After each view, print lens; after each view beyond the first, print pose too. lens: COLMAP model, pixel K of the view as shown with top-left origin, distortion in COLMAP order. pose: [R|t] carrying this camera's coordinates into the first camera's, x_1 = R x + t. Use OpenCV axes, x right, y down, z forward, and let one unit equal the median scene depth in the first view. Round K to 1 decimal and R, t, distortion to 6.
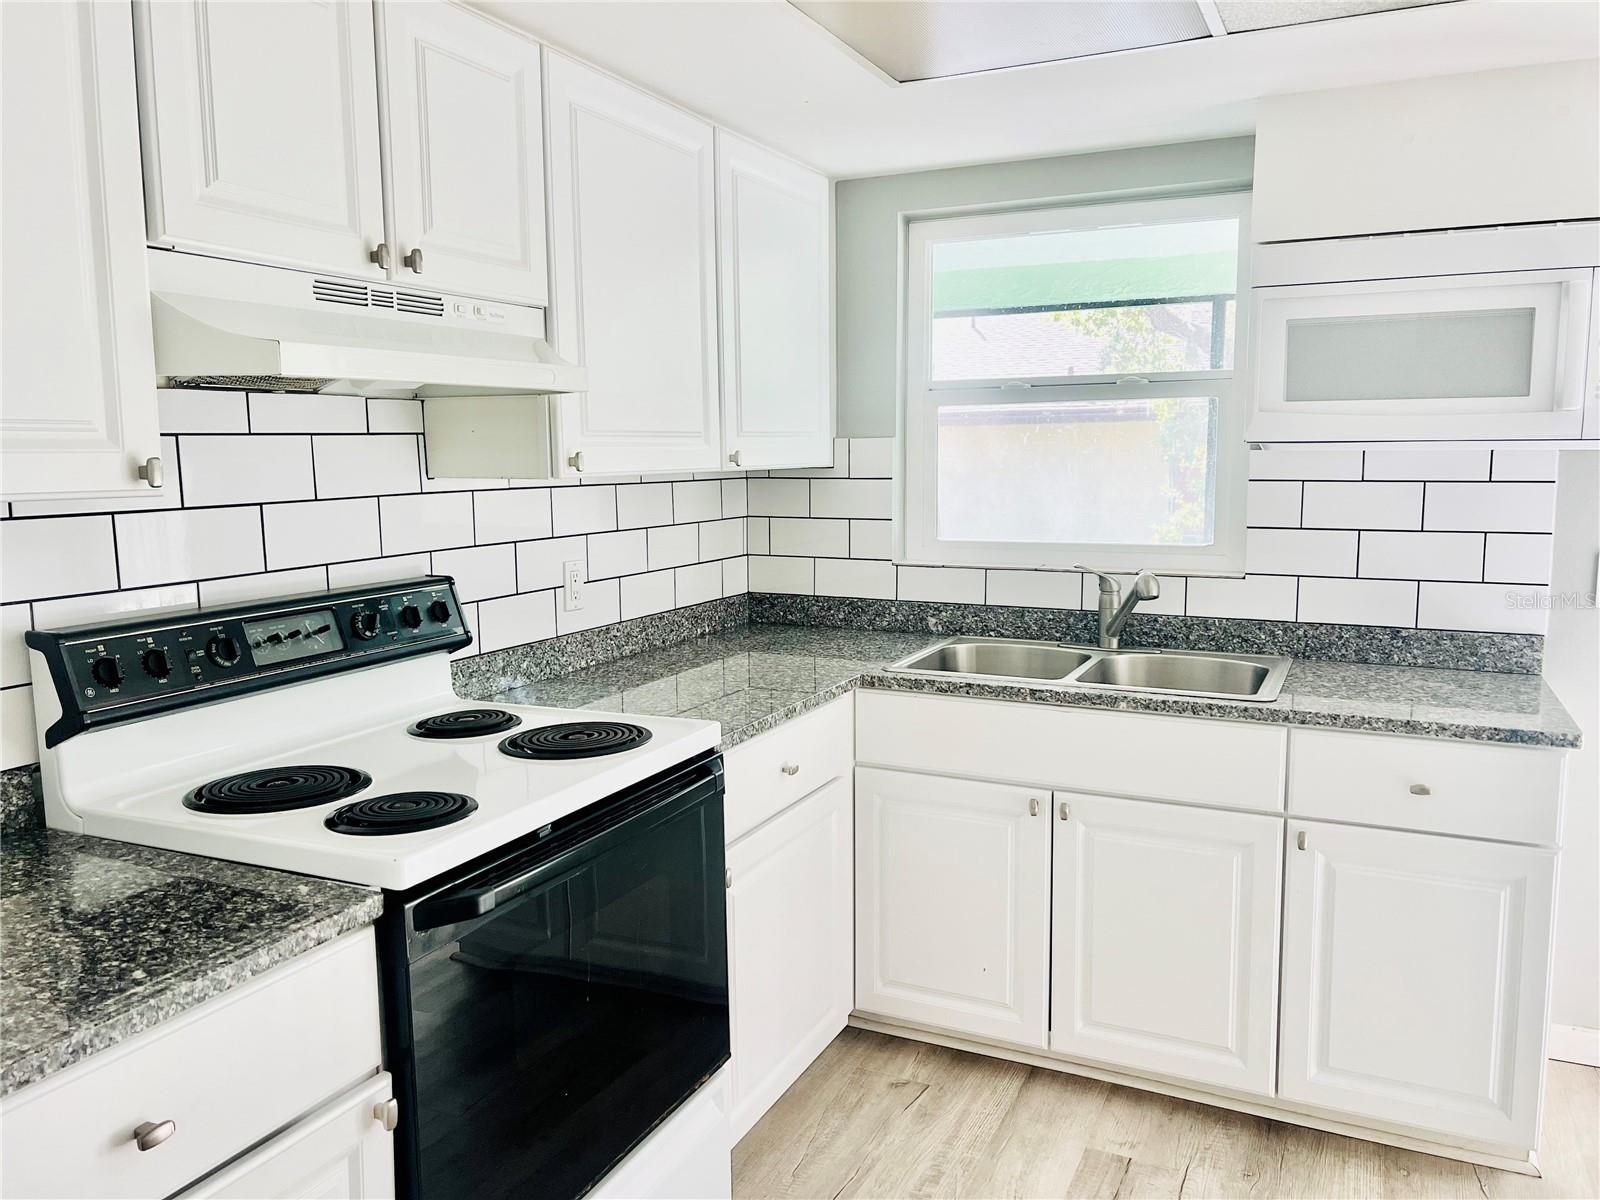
lens RADIAL K [[1226.6, 0, 800.0], [0, 1226.6, 600.0], [0, 0, 1]] dist [0.064285, -0.087413]
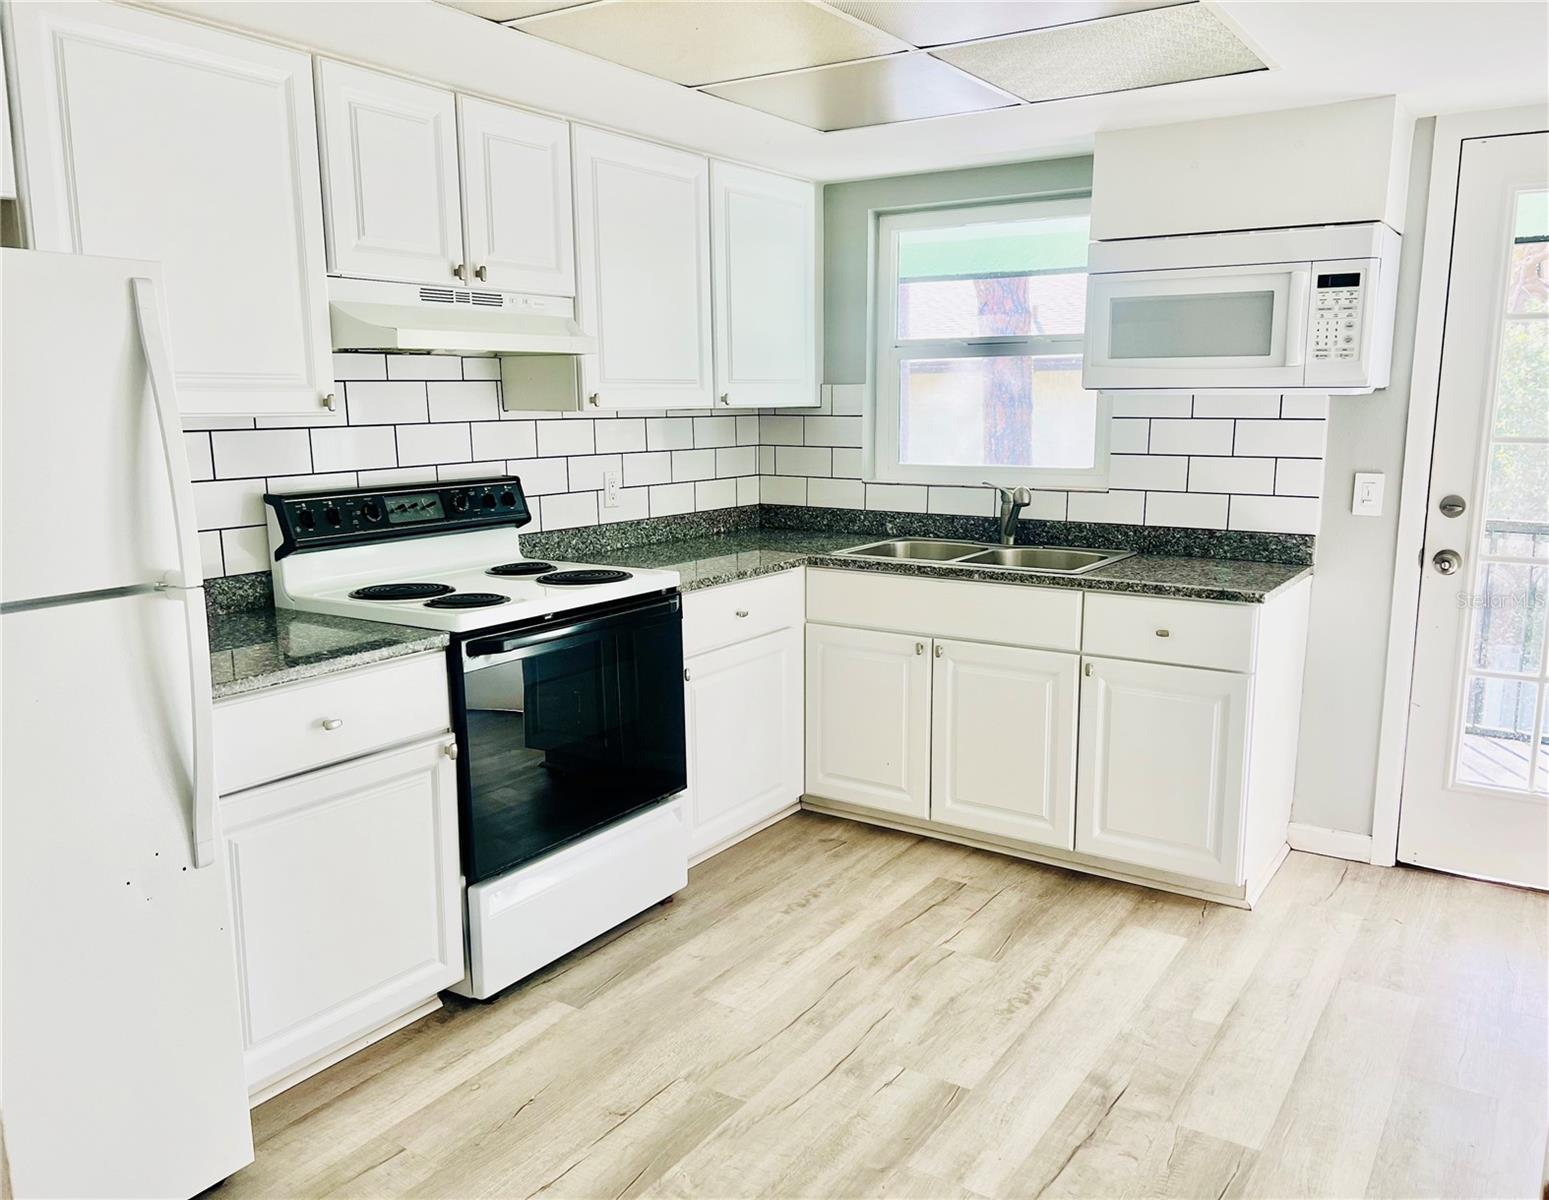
lens RADIAL K [[1208.3, 0, 781.2], [0, 1208.3, 629.2], [0, 0, 1]] dist [0.144355, -0.397749]
pose [[0.990718, 0.029631, -0.132662, 0.226516], [-0.020535, 0.997376, 0.069422, 0.053715], [0.134371, -0.066054, 0.988727, -0.420467]]
